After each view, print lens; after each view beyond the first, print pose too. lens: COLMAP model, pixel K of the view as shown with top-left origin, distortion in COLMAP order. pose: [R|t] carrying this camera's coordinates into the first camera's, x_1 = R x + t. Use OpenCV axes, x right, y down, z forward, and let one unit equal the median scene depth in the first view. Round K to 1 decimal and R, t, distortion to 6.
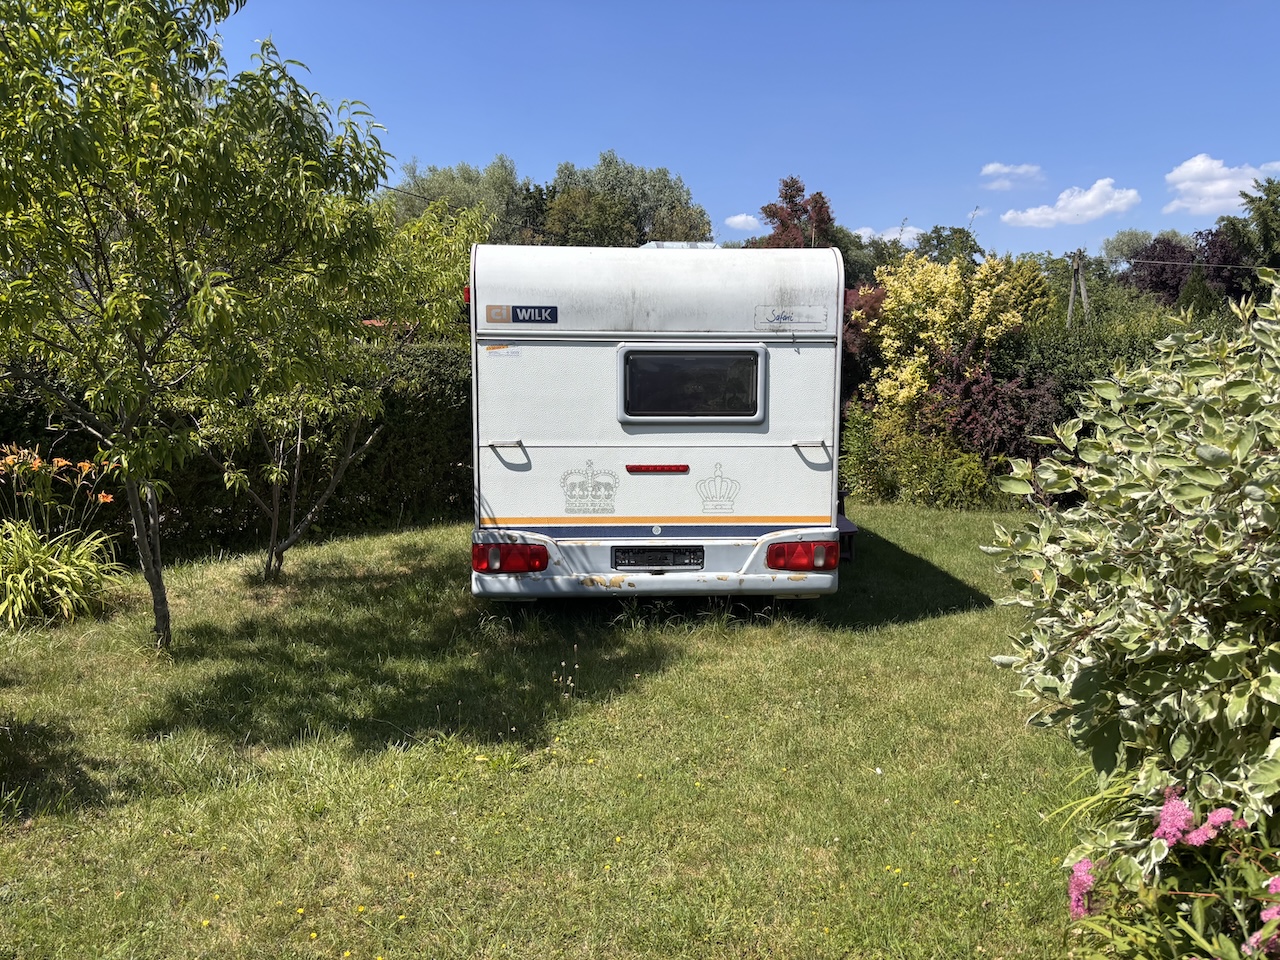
lens RADIAL K [[966.5, 0, 641.0], [0, 966.5, 480.3], [0, 0, 1]] dist [0.050078, -0.057963]
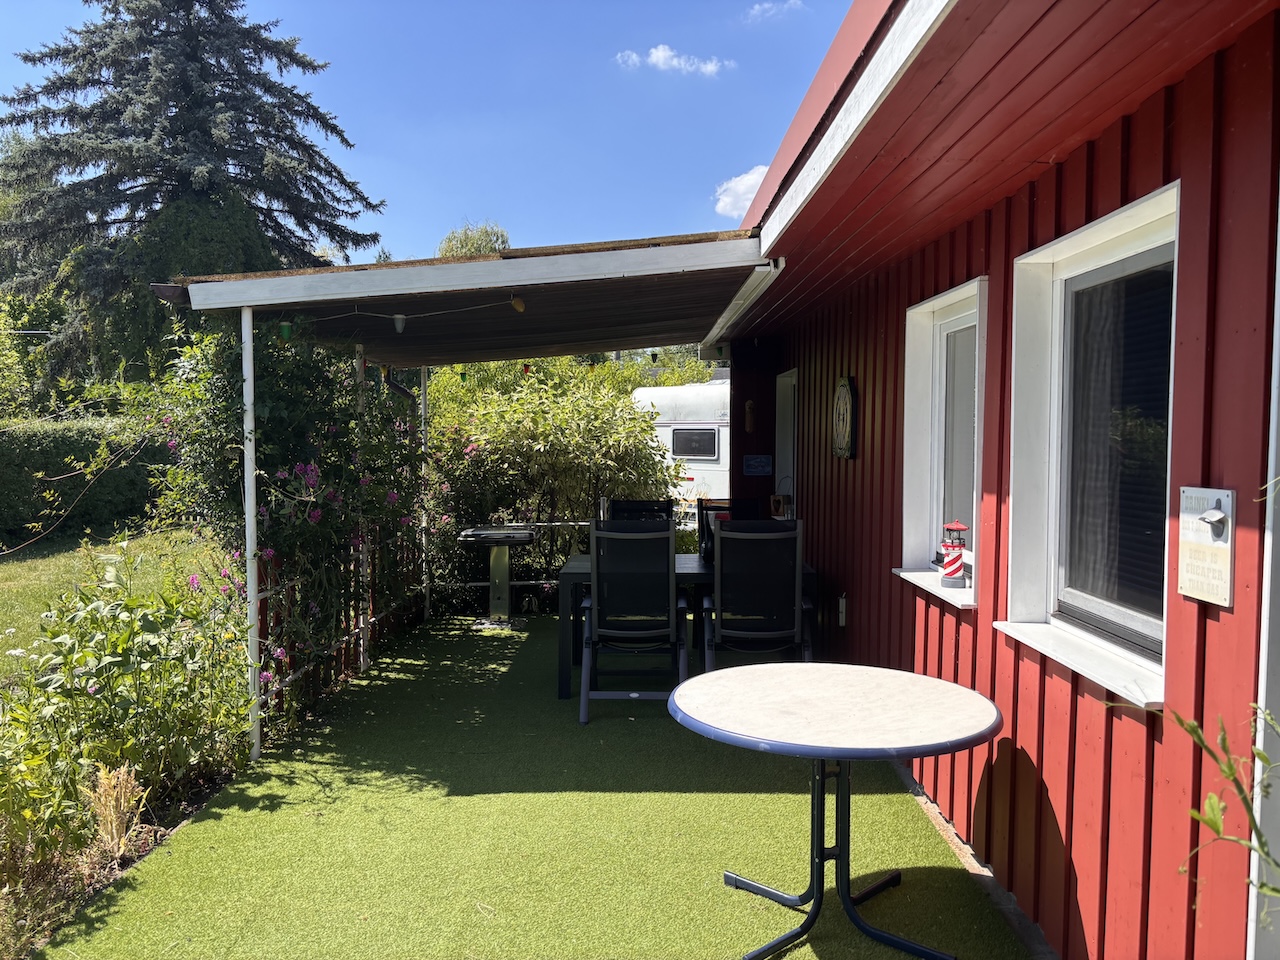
lens RADIAL K [[966.5, 0, 649.7], [0, 966.5, 480.2], [0, 0, 1]] dist [0.050078, -0.057963]
pose [[0.669522, 0.035791, -0.741930, 1.712781], [-0.079495, 0.996554, -0.023663, 0.055134], [0.738526, 0.074822, 0.670060, -0.642327]]
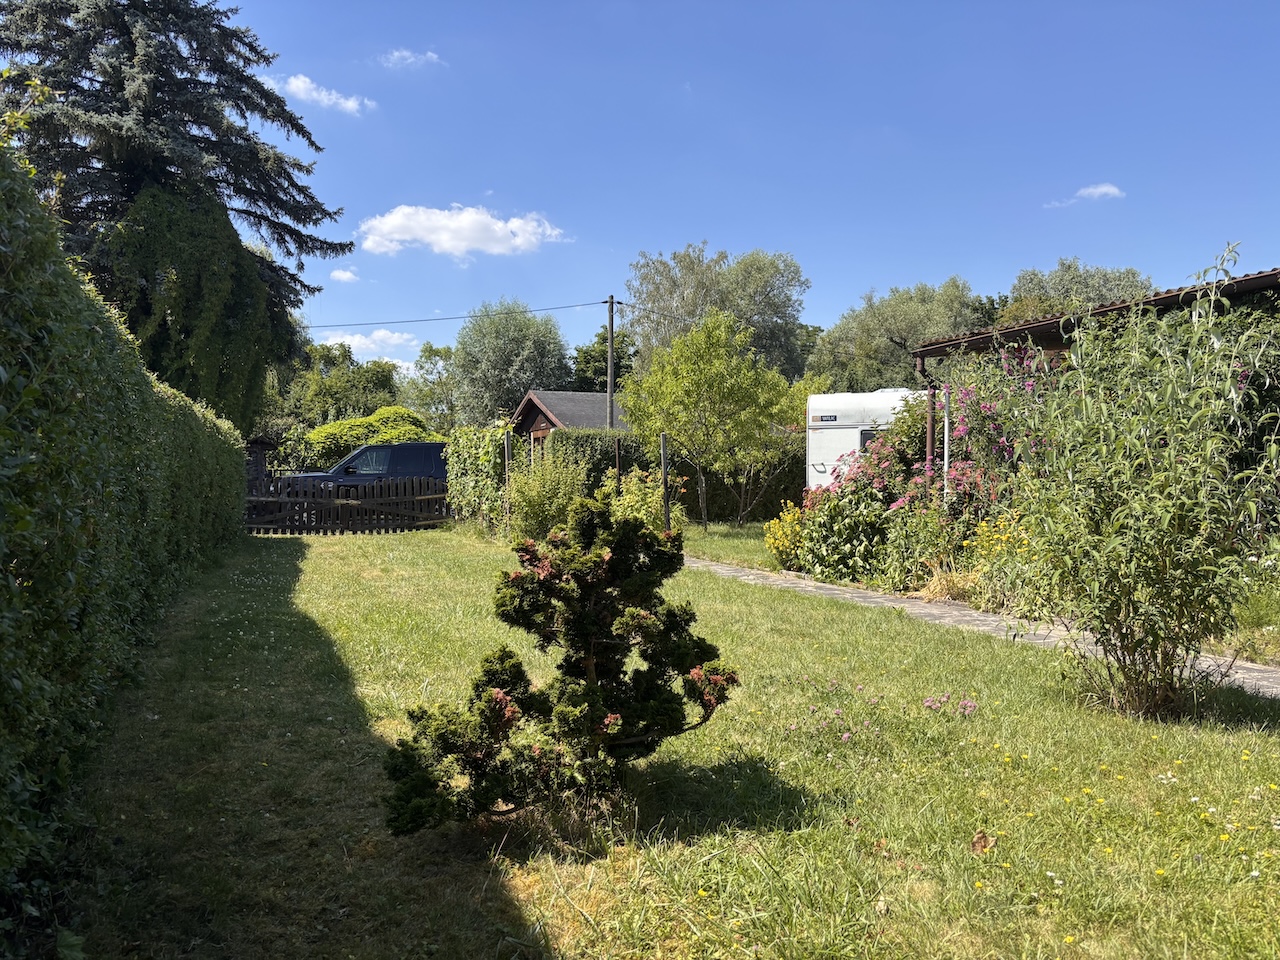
lens RADIAL K [[966.5, 0, 633.4], [0, 966.5, 484.4], [0, 0, 1]] dist [0.050078, -0.057963]
pose [[0.883701, 0.000837, -0.468052, 0.692617], [-0.047827, 0.994926, -0.088519, 0.290898], [0.465603, 0.100610, 0.879256, -1.690784]]
